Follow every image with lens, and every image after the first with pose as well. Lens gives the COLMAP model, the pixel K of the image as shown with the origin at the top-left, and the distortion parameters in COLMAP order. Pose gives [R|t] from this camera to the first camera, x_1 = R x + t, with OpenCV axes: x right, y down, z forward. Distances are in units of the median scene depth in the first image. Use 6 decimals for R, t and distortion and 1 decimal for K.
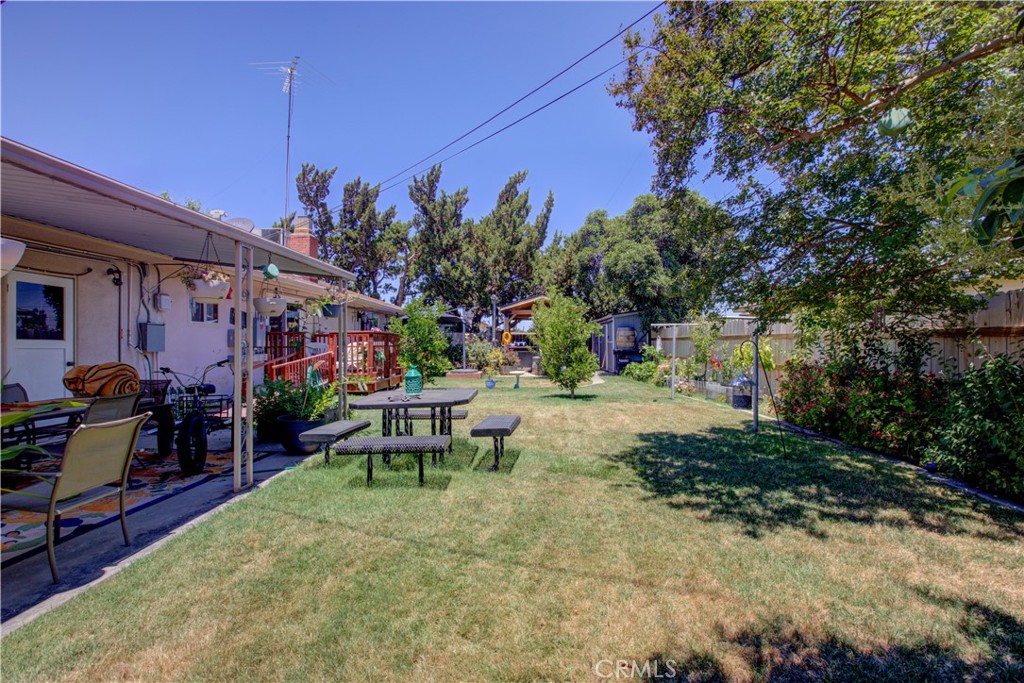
lens RADIAL K [[468.6, 0, 514.6], [0, 468.6, 341.4], [0, 0, 1]] dist [-0.014280, 0.002131]
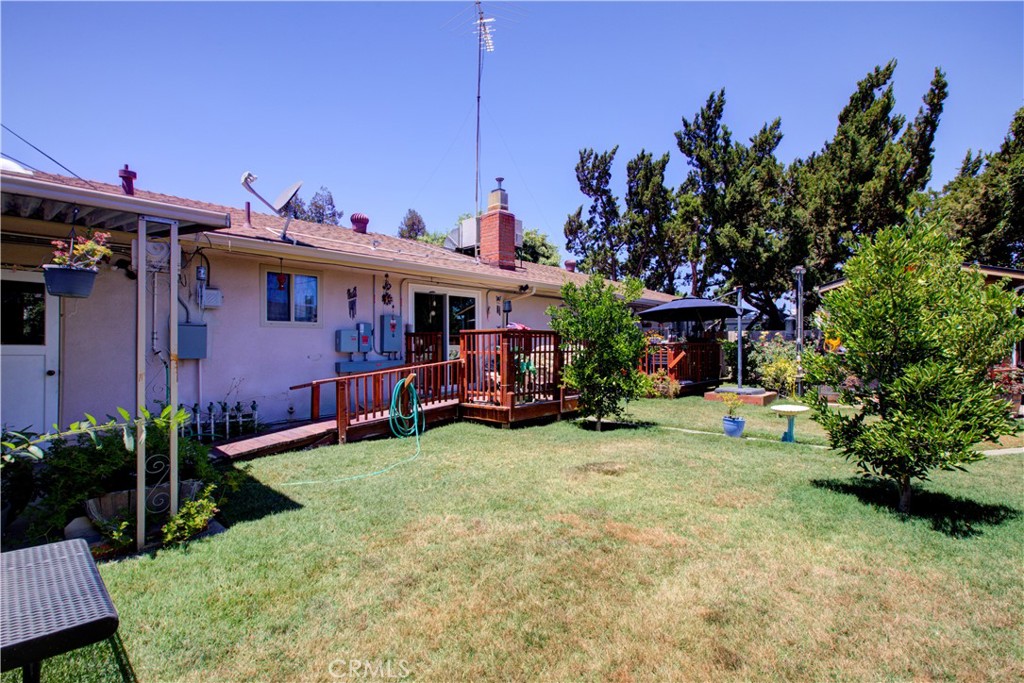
lens RADIAL K [[468.6, 0, 507.8], [0, 468.6, 342.9], [0, 0, 1]] dist [-0.014280, 0.002131]
pose [[0.739690, -0.001864, -0.672945, 0.067327], [0.000891, 0.999998, -0.001790, -0.001191], [0.672947, 0.000725, 0.739690, 0.258496]]
